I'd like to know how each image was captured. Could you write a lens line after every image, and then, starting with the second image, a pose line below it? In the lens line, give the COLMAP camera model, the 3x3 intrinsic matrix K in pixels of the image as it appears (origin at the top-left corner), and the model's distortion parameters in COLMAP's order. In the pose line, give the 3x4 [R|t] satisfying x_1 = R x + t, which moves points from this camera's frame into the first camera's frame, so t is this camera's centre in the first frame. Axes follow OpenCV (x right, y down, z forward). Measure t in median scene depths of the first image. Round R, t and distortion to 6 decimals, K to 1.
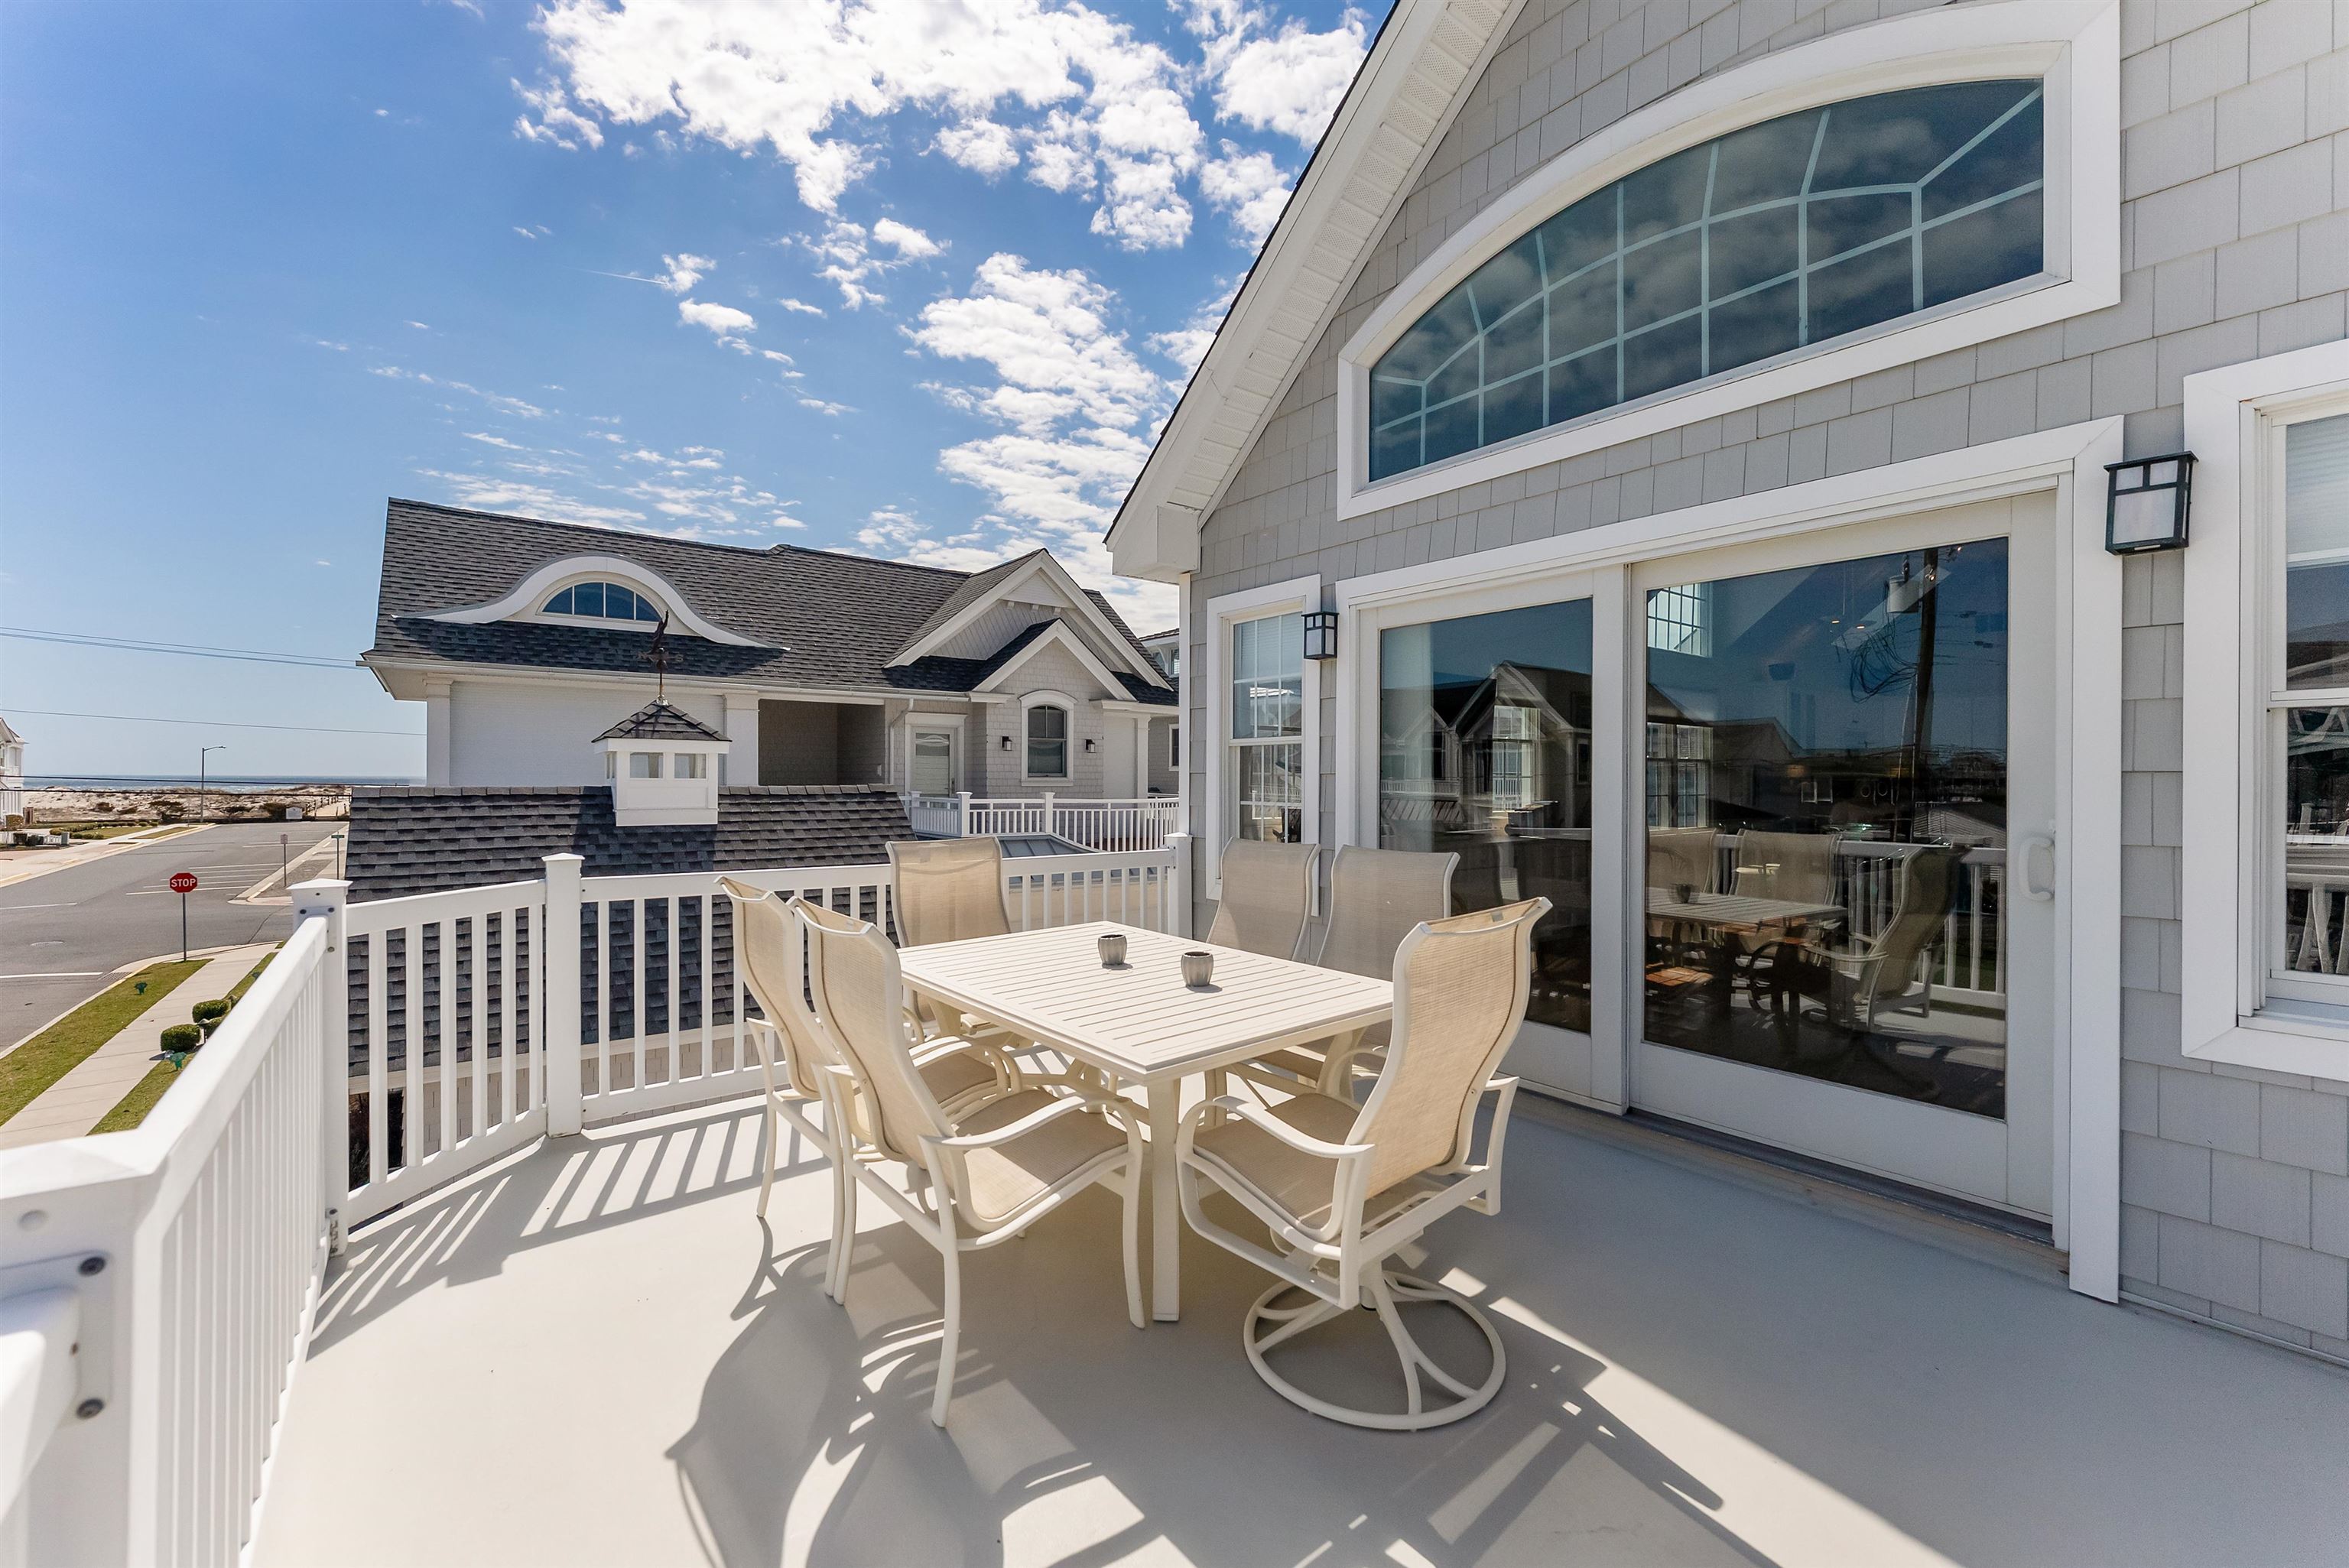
lens RADIAL K [[964.2, 0, 1176.2], [0, 964.2, 790.4], [0, 0, 1]] dist [-0.001094, 0.000013]
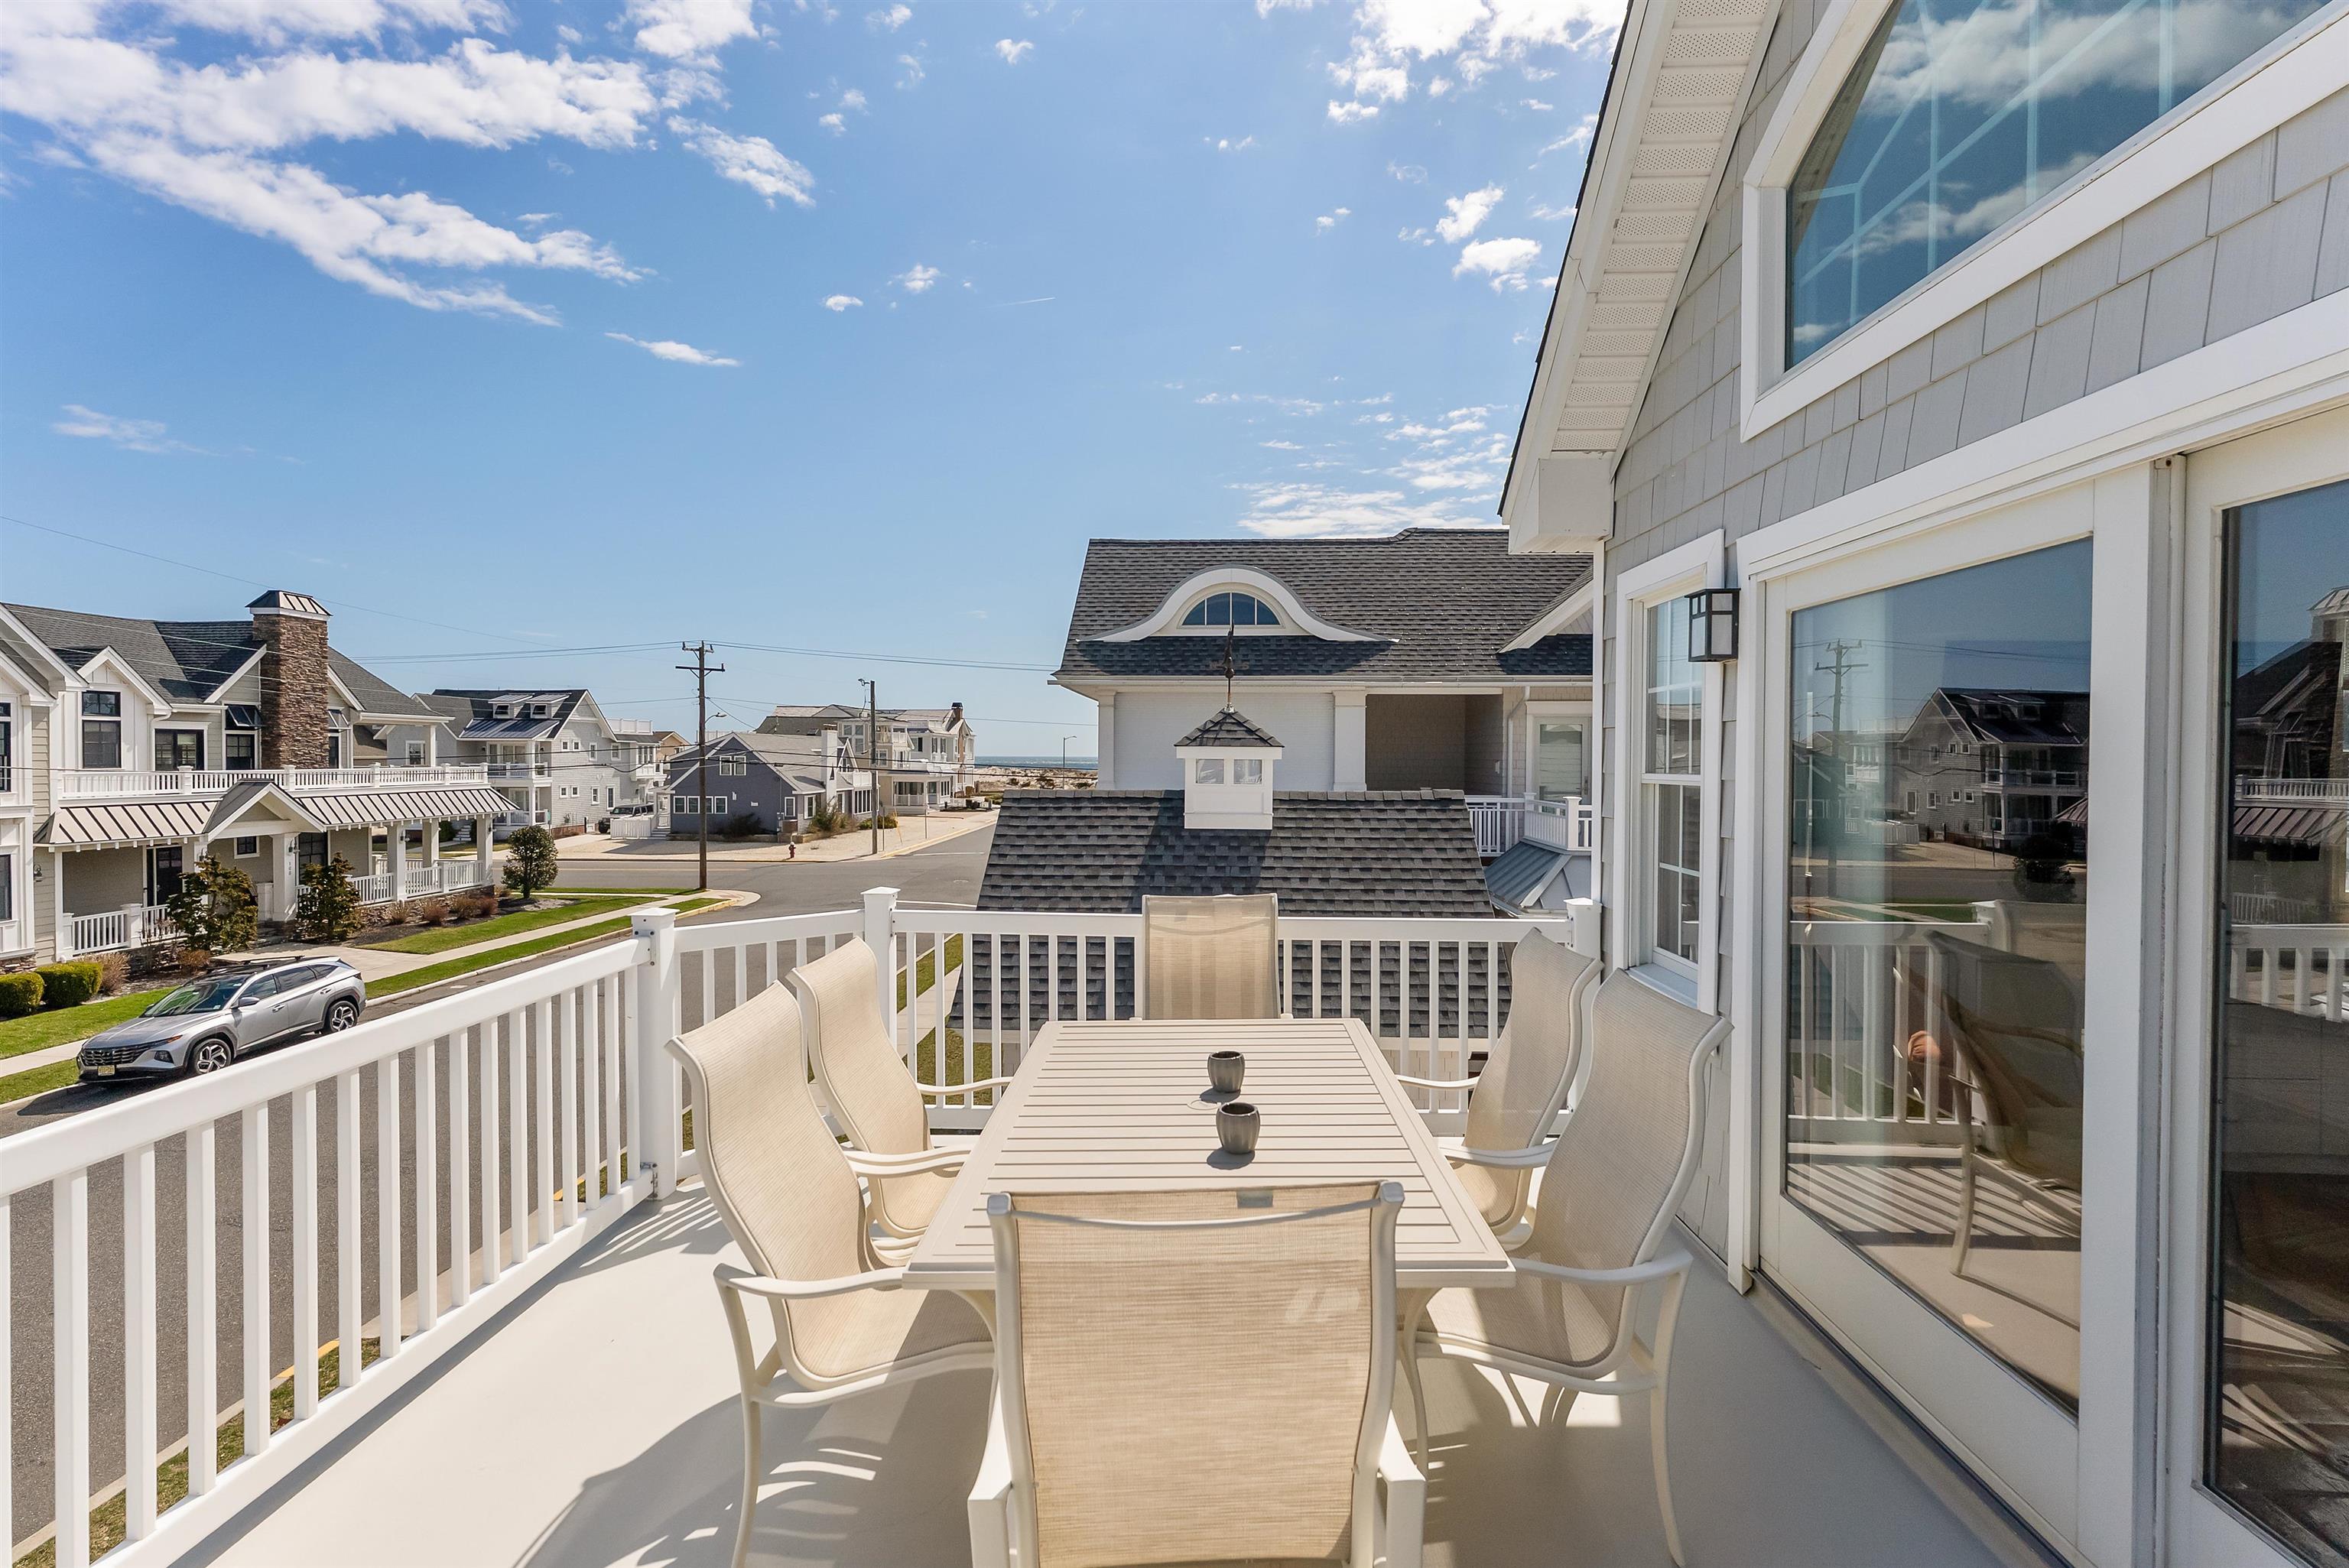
lens RADIAL K [[1043.6, 0, 1171.1], [0, 1043.6, 785.0], [0, 0, 1]] dist [0.000075, -0.000155]
pose [[0.768717, 0.016062, -0.639388, 0.113544], [-0.009039, 0.999858, 0.014251, -0.021379], [0.639526, -0.005176, 0.768752, 0.081139]]
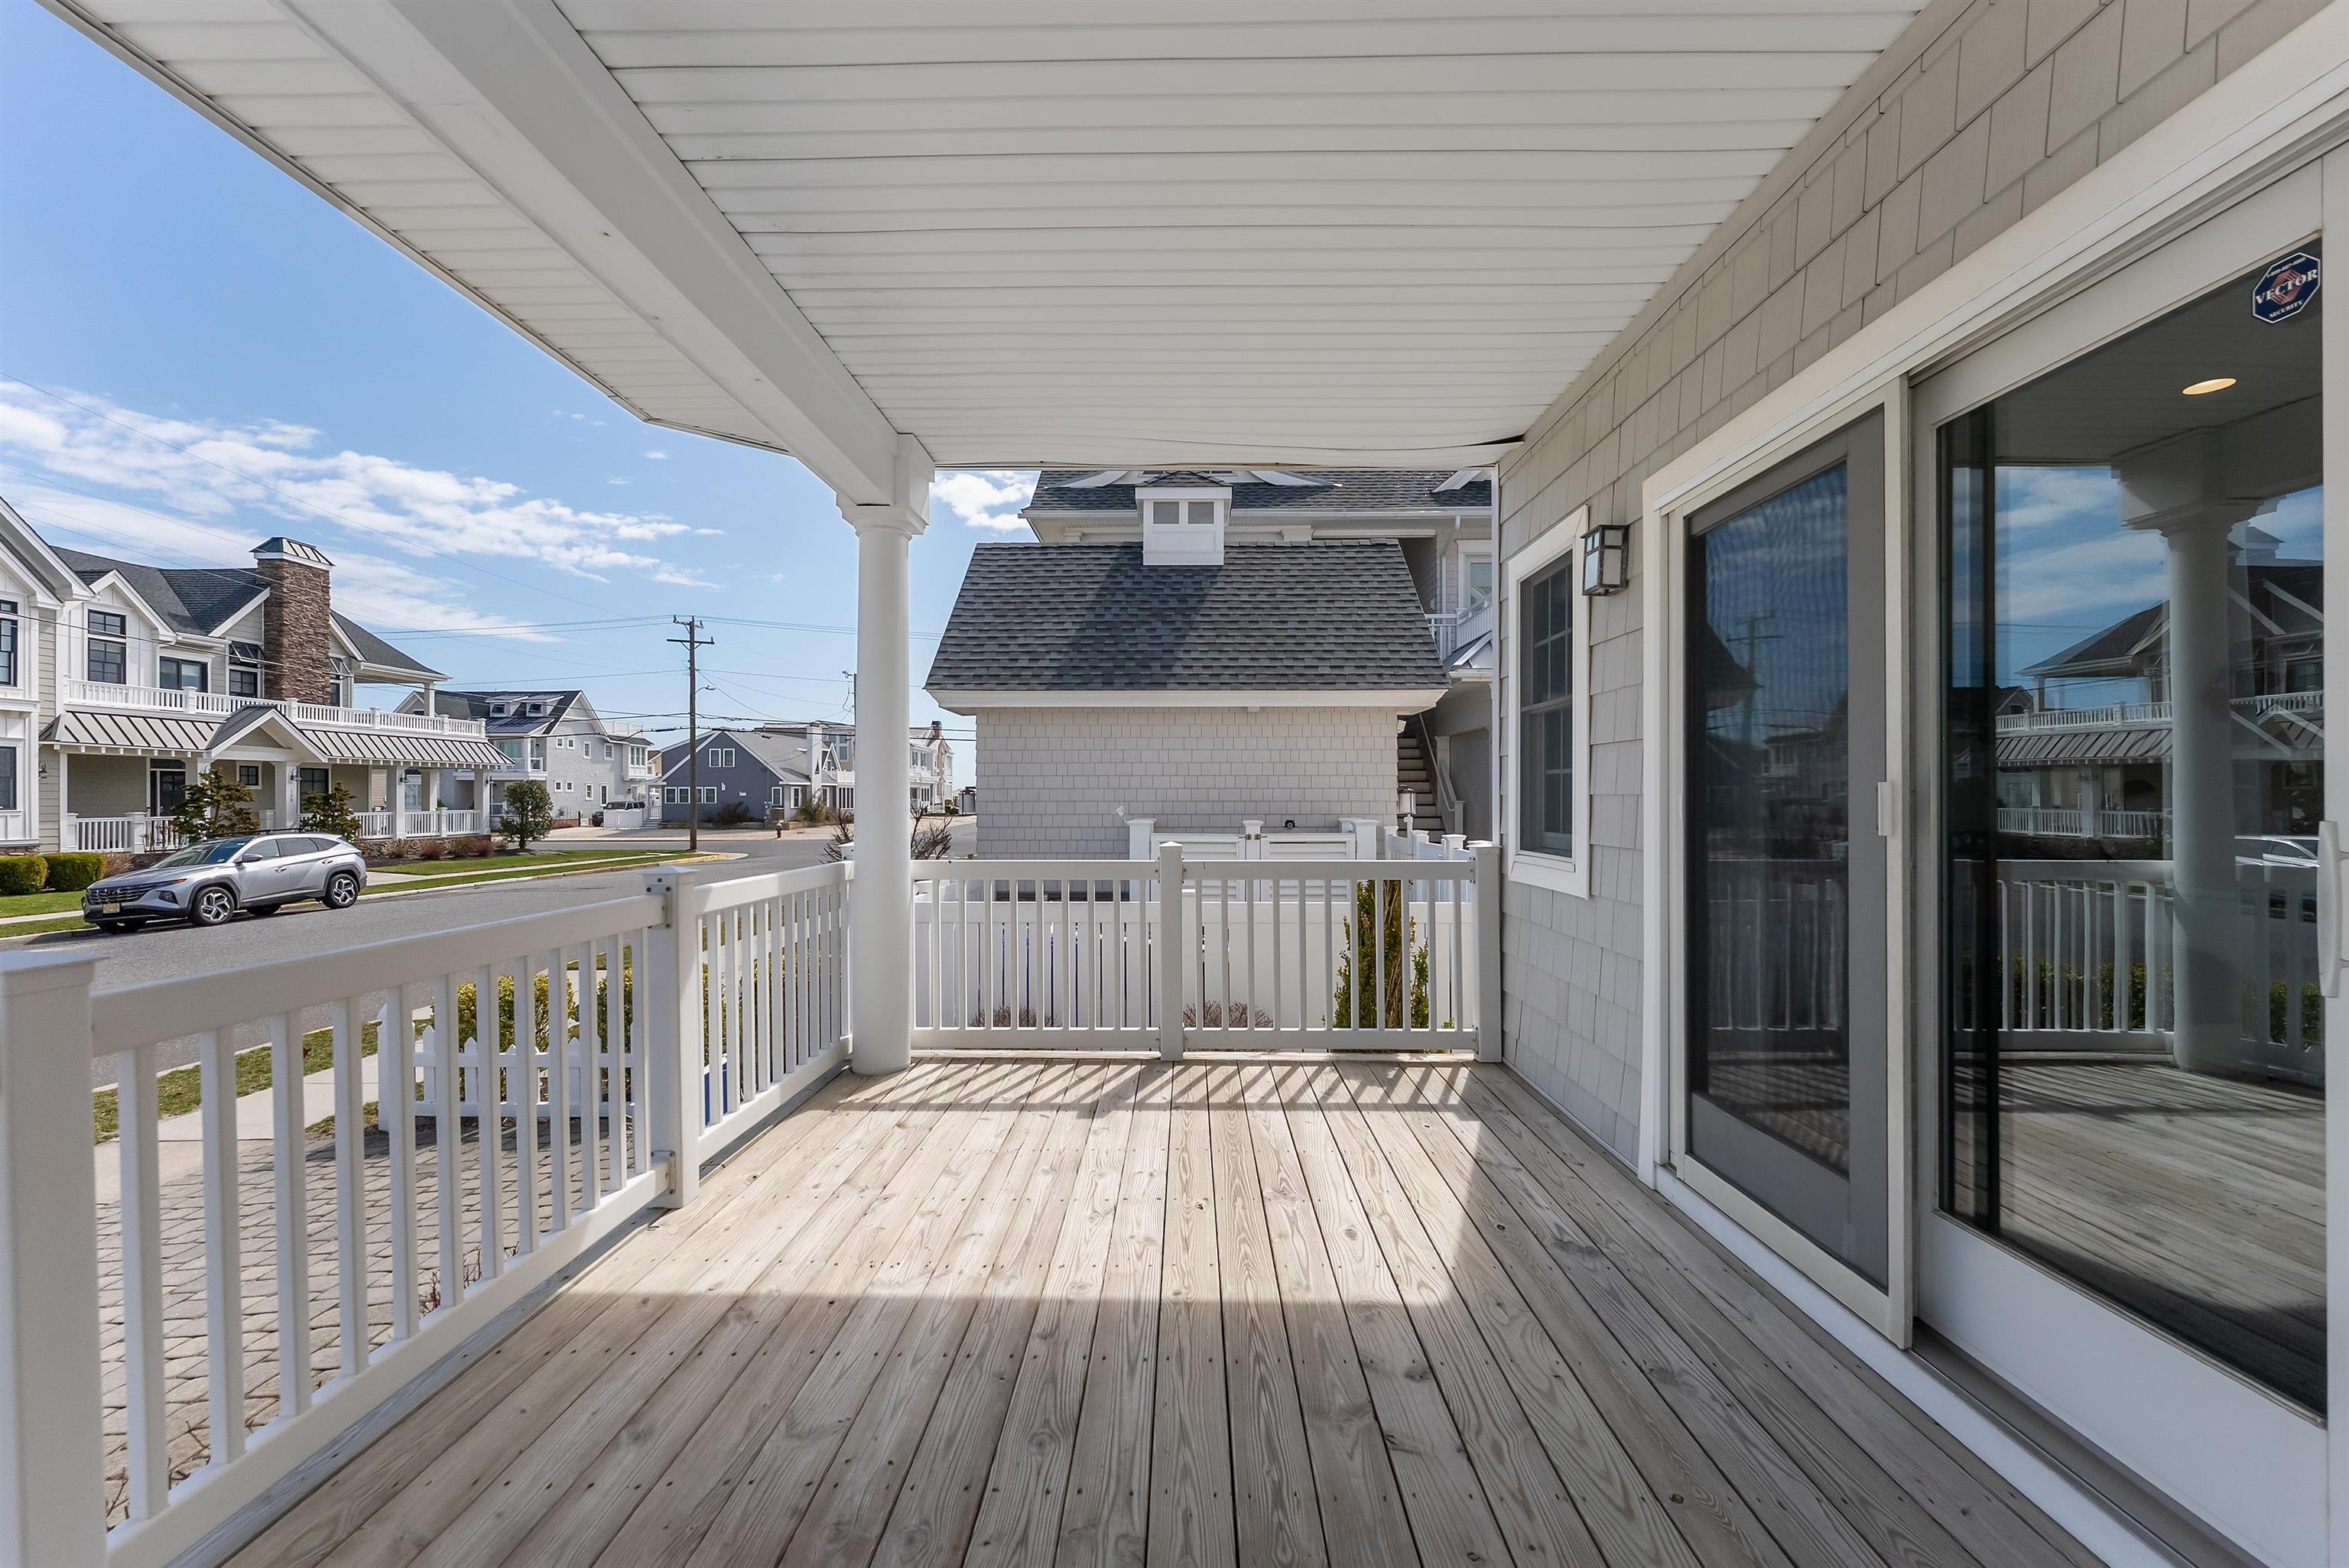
lens RADIAL K [[977.1, 0, 1172.8], [0, 977.1, 793.4], [0, 0, 1]] dist [-0.001921, -0.000101]
pose [[0.790579, -0.001132, -0.612359, 0.130790], [-0.001158, 0.999994, -0.003343, 0.246806], [0.612359, 0.003352, 0.790572, 0.072799]]
